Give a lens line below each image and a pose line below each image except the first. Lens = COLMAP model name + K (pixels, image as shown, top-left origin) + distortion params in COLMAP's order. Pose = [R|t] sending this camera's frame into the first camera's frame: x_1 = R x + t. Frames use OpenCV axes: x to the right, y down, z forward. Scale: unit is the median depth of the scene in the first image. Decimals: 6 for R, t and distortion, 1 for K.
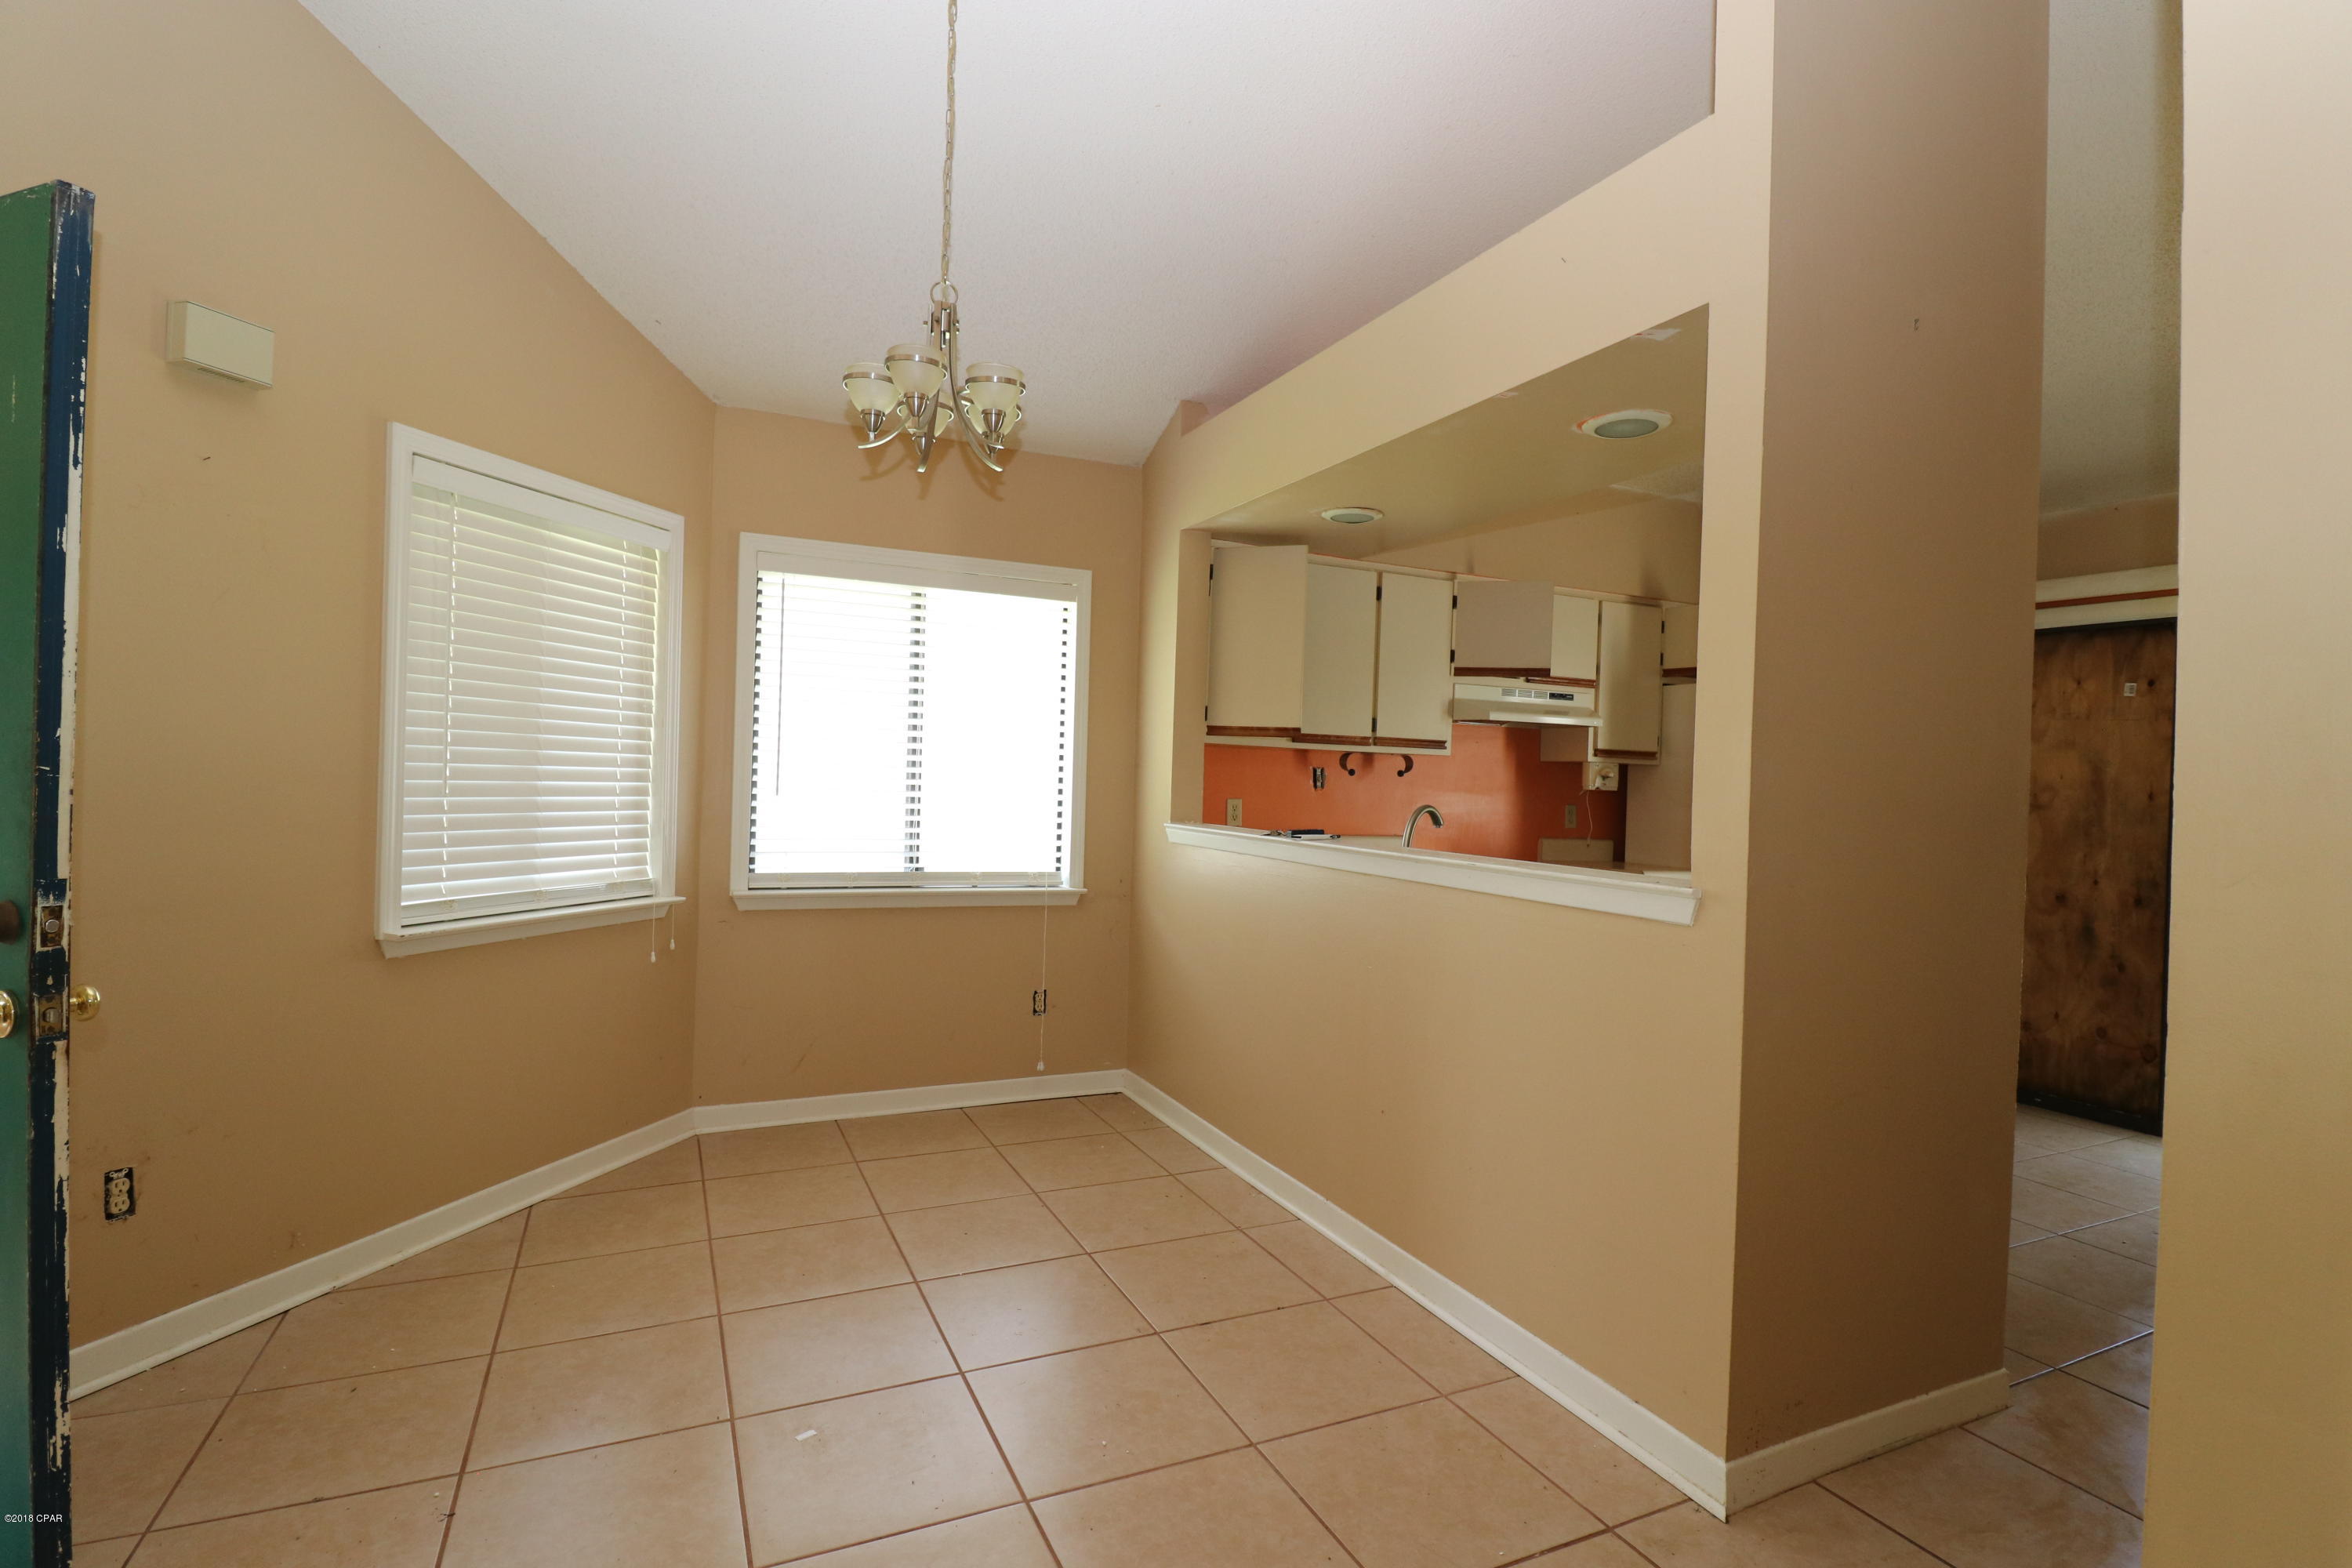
lens RADIAL K [[1145.6, 0, 1176.0], [0, 1145.6, 784.0], [0, 0, 1]] dist [0.000410, 0.049076]
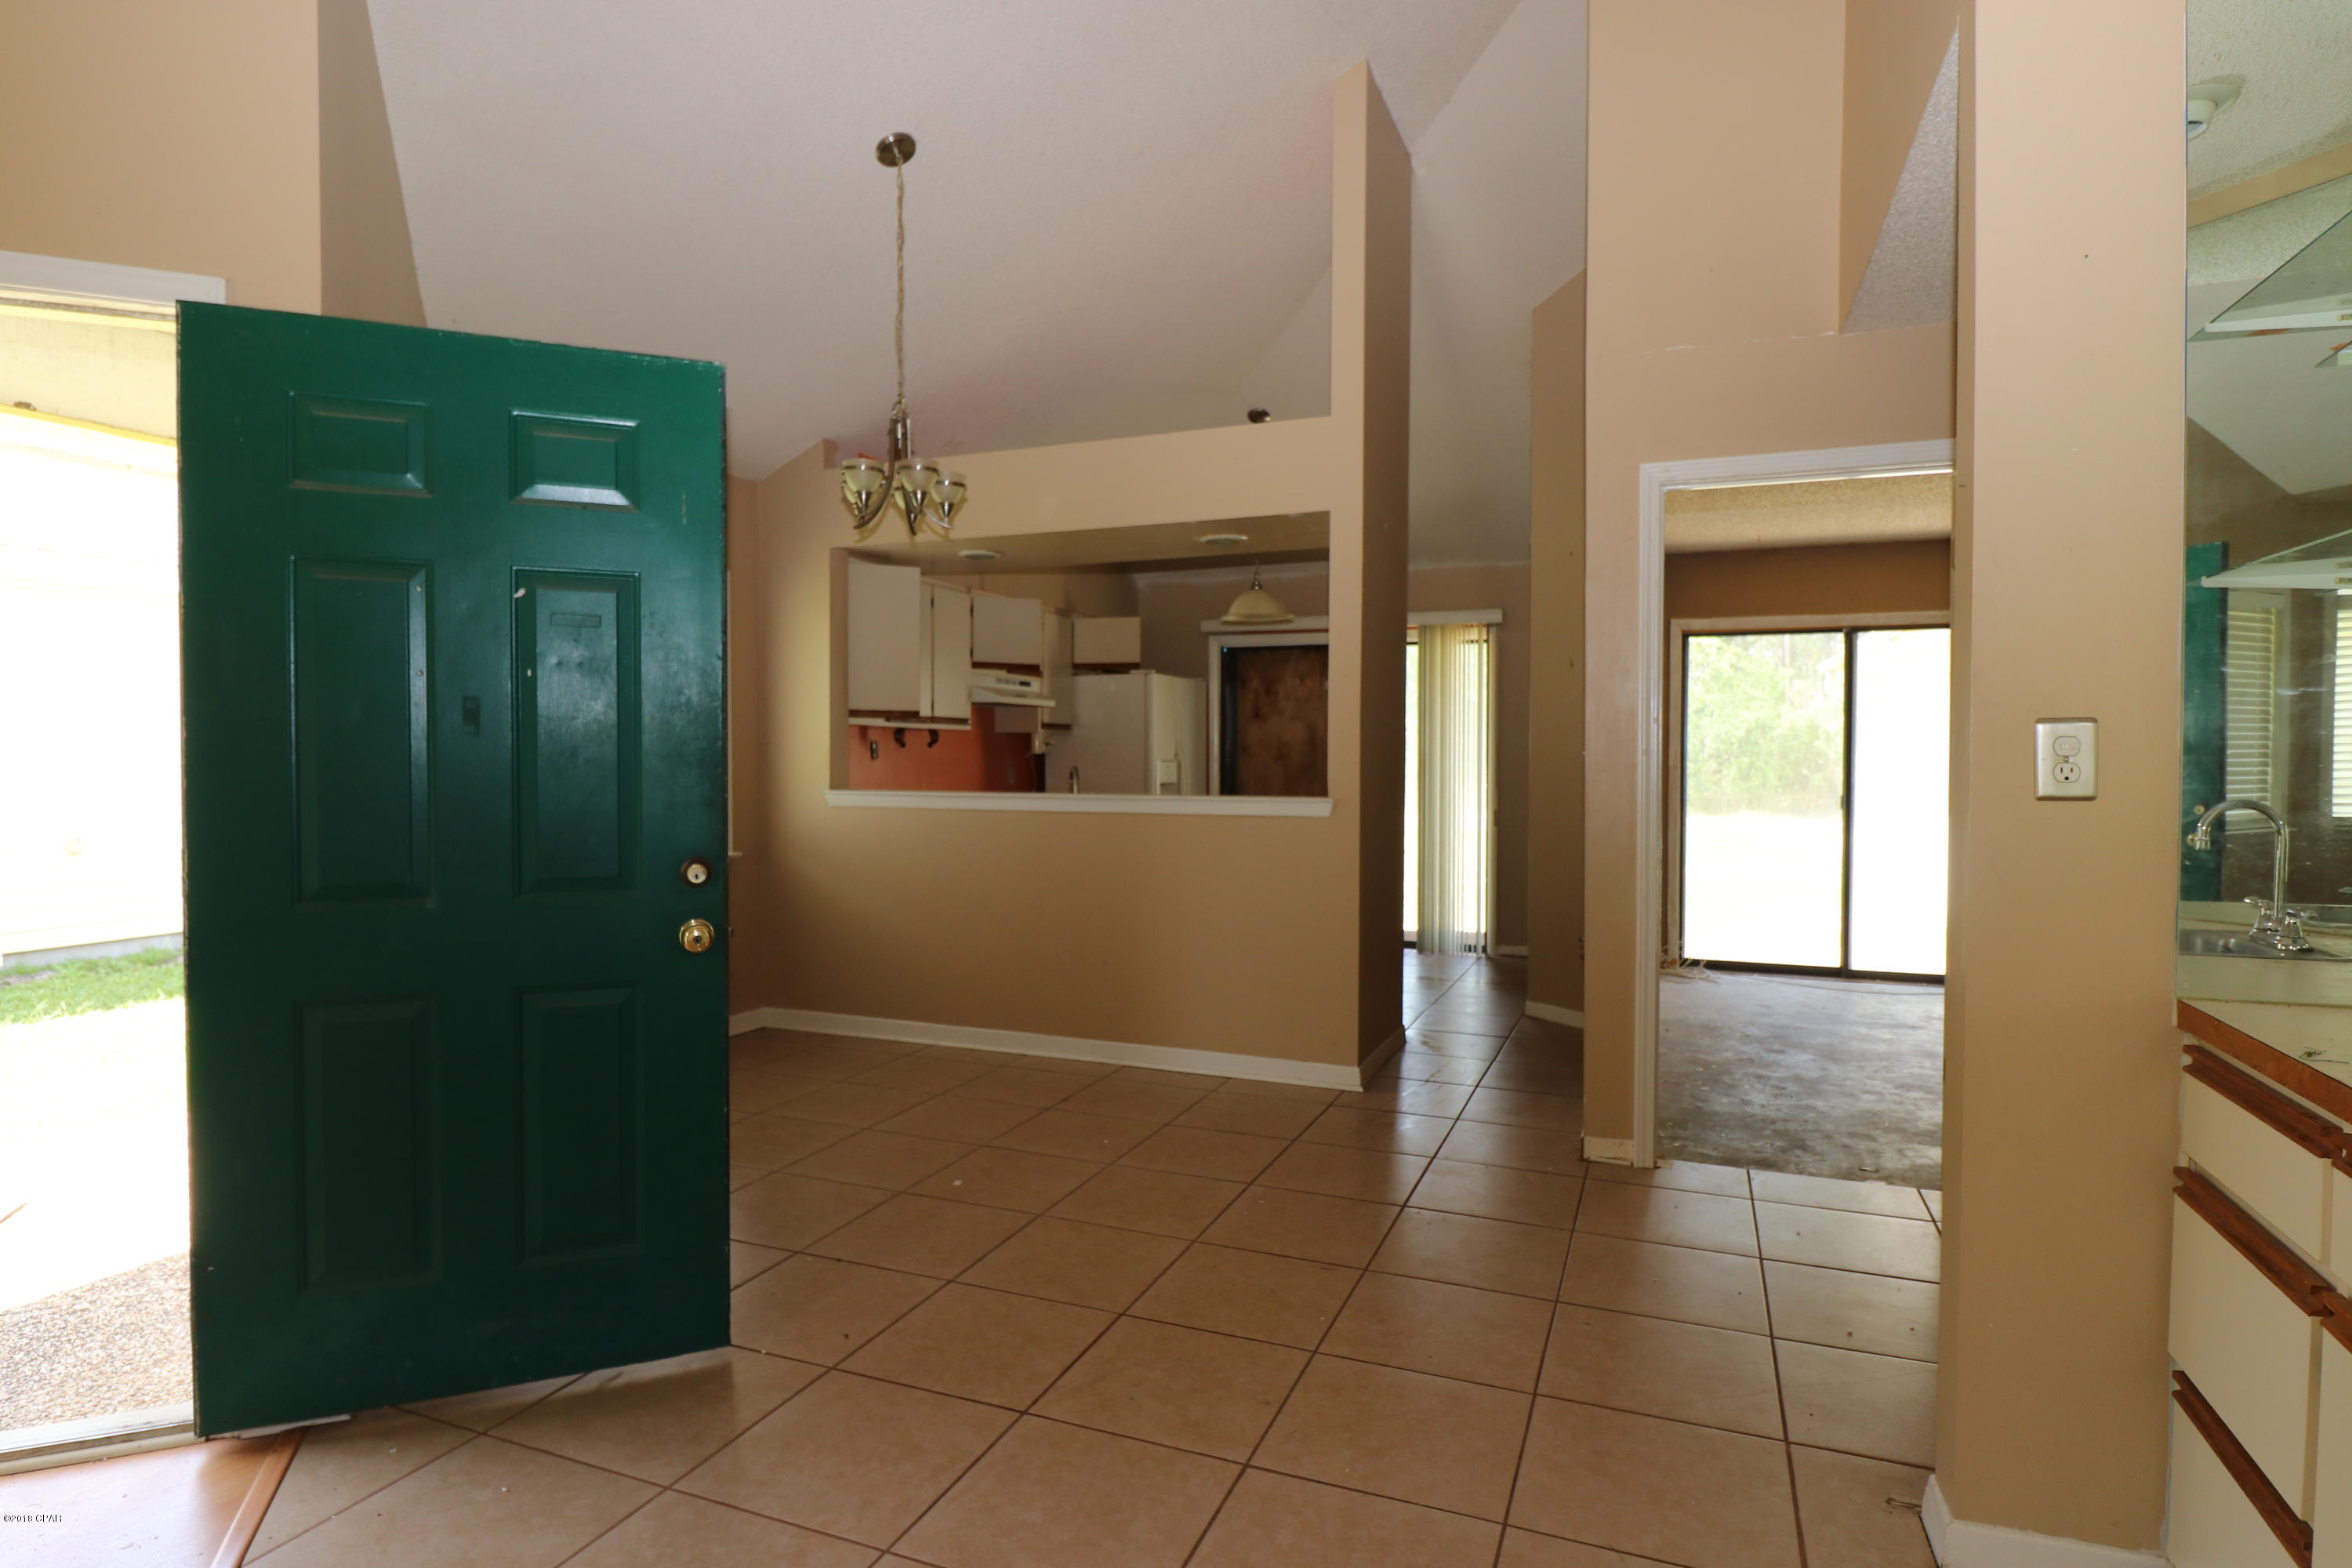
lens RADIAL K [[1248.3, 0, 1176.0], [0, 1248.3, 784.0], [0, 0, 1]] dist [0.000870, 0.000006]
pose [[0.732212, -0.044061, 0.679650, -0.572939], [0.023495, 0.998945, 0.039448, -0.014775], [-0.680671, -0.012916, 0.732475, -0.194984]]
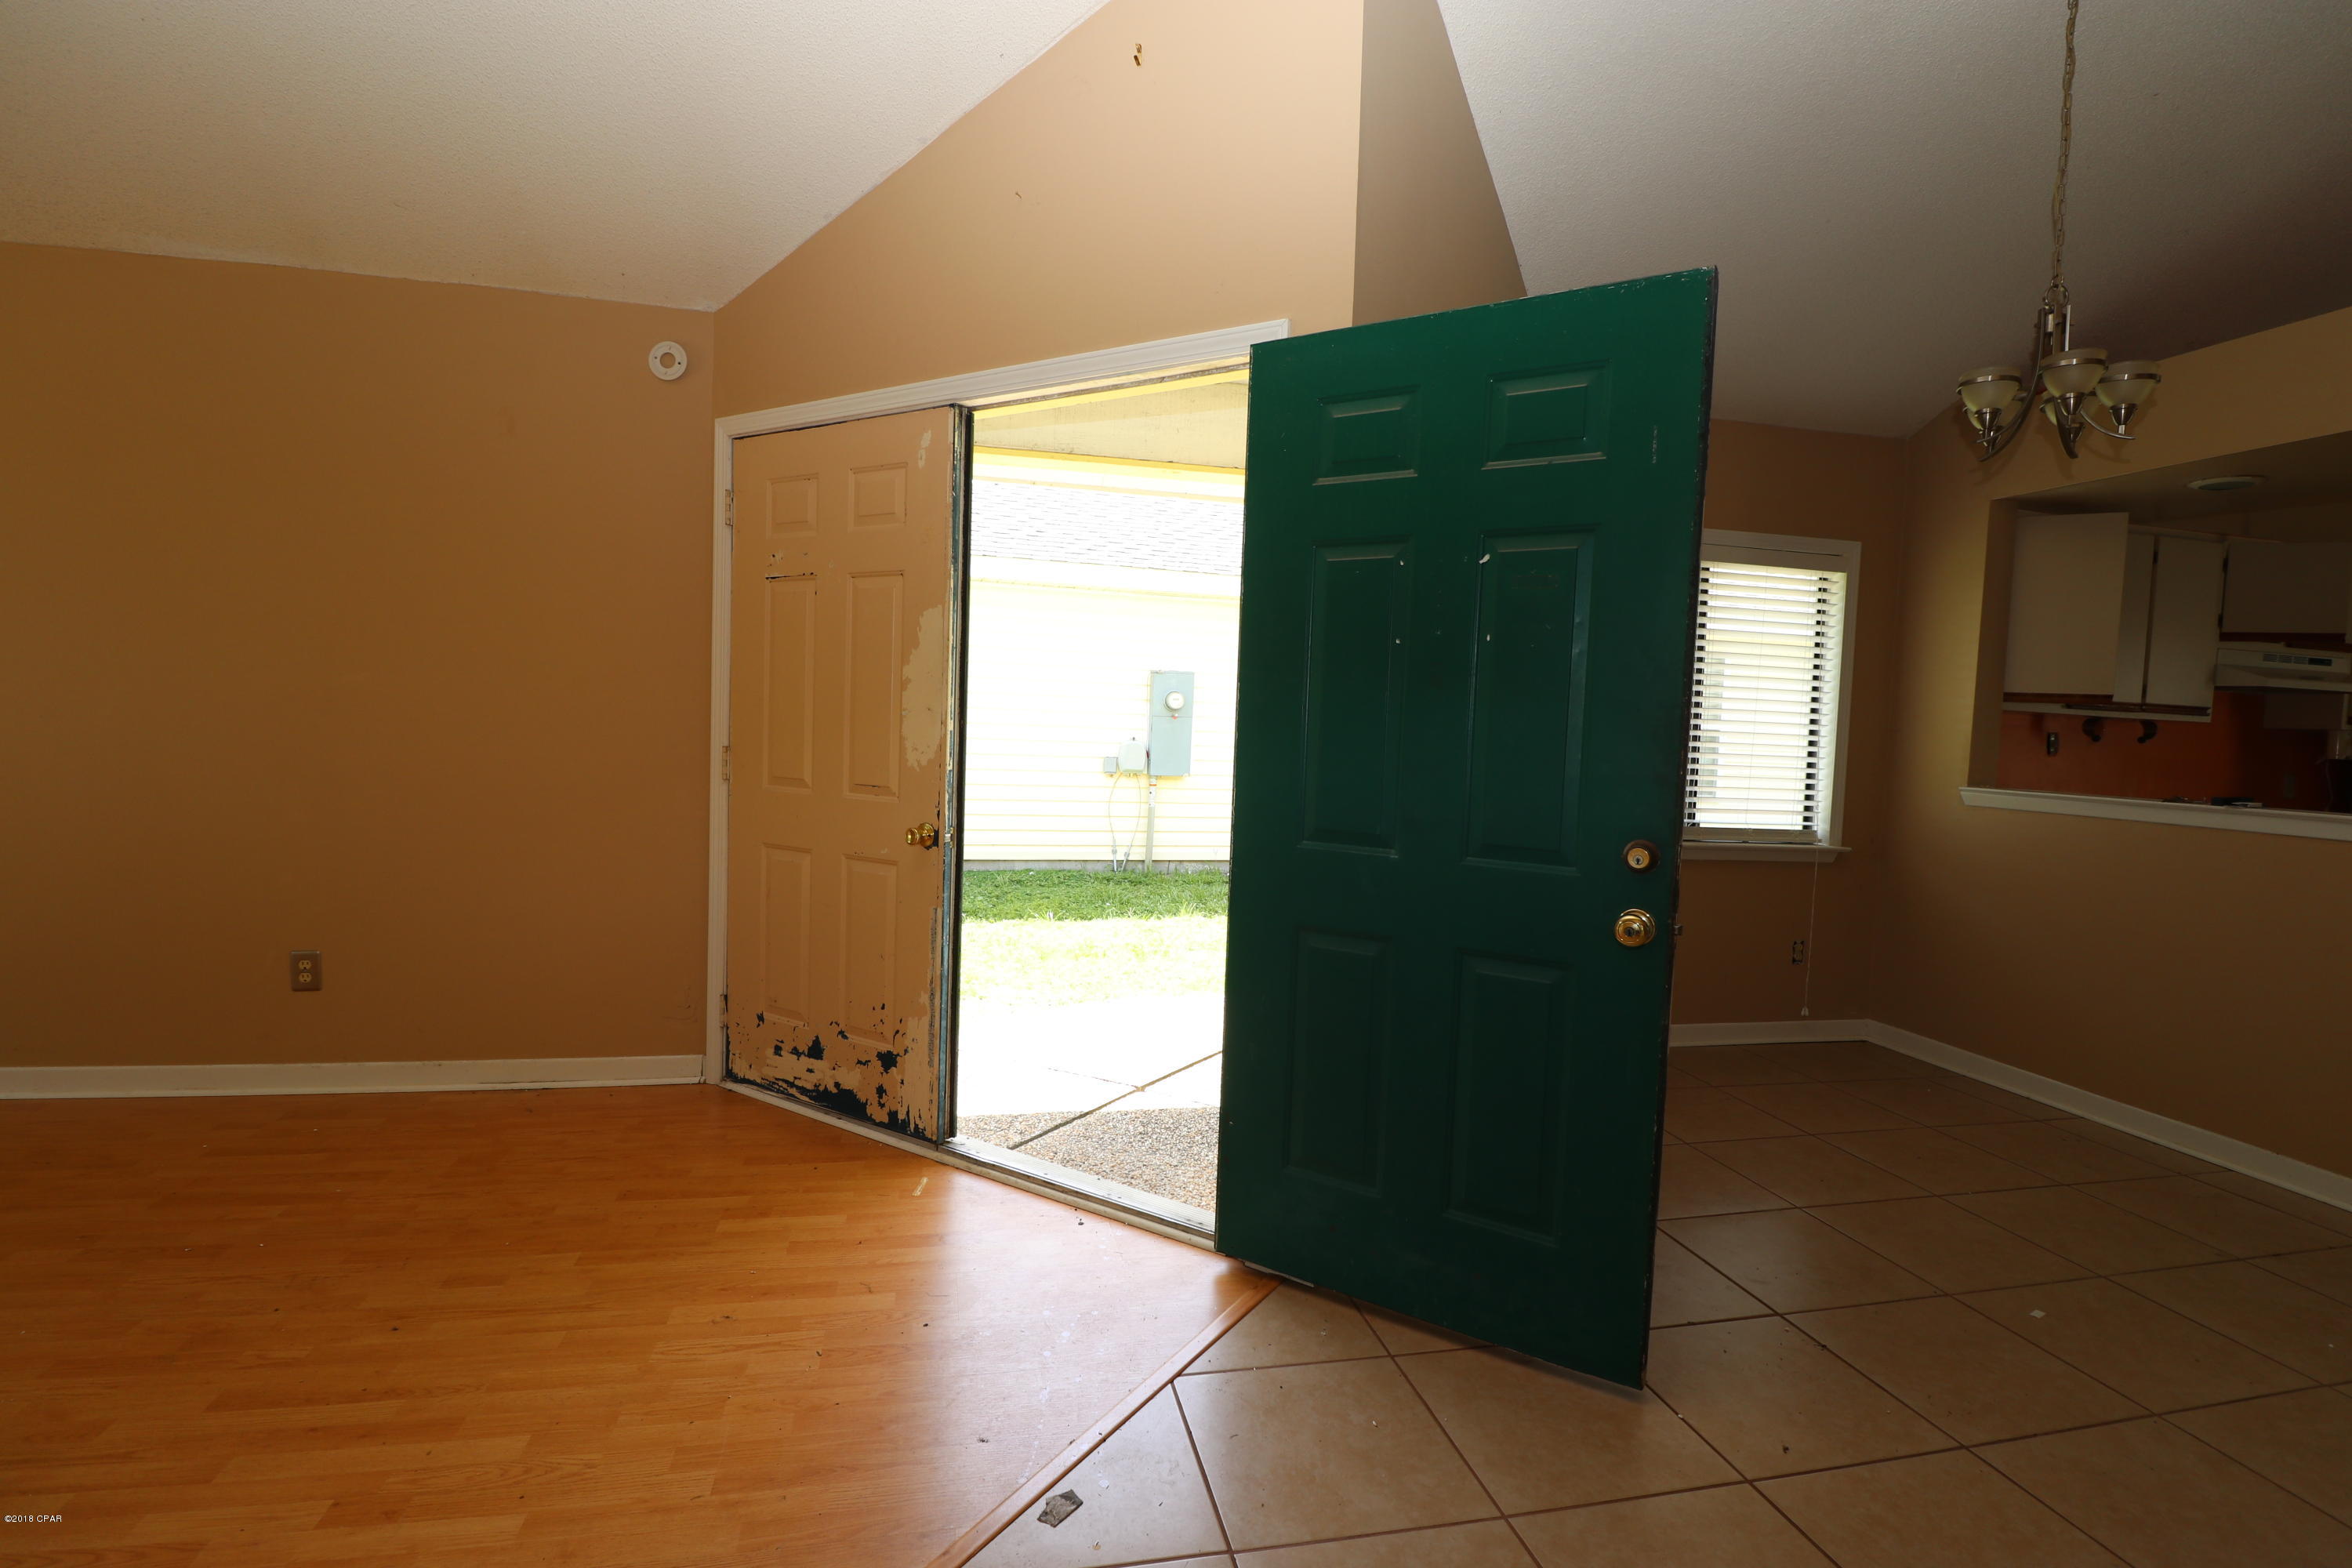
lens RADIAL K [[1103.6, 0, 1176.0], [0, 1103.6, 784.0], [0, 0, 1]] dist [-0.002158, -0.010545]
pose [[0.976499, 0.020231, -0.214572, -0.443027], [-0.010834, 0.998934, 0.044882, -0.004885], [0.215251, -0.041503, 0.975676, -0.110166]]
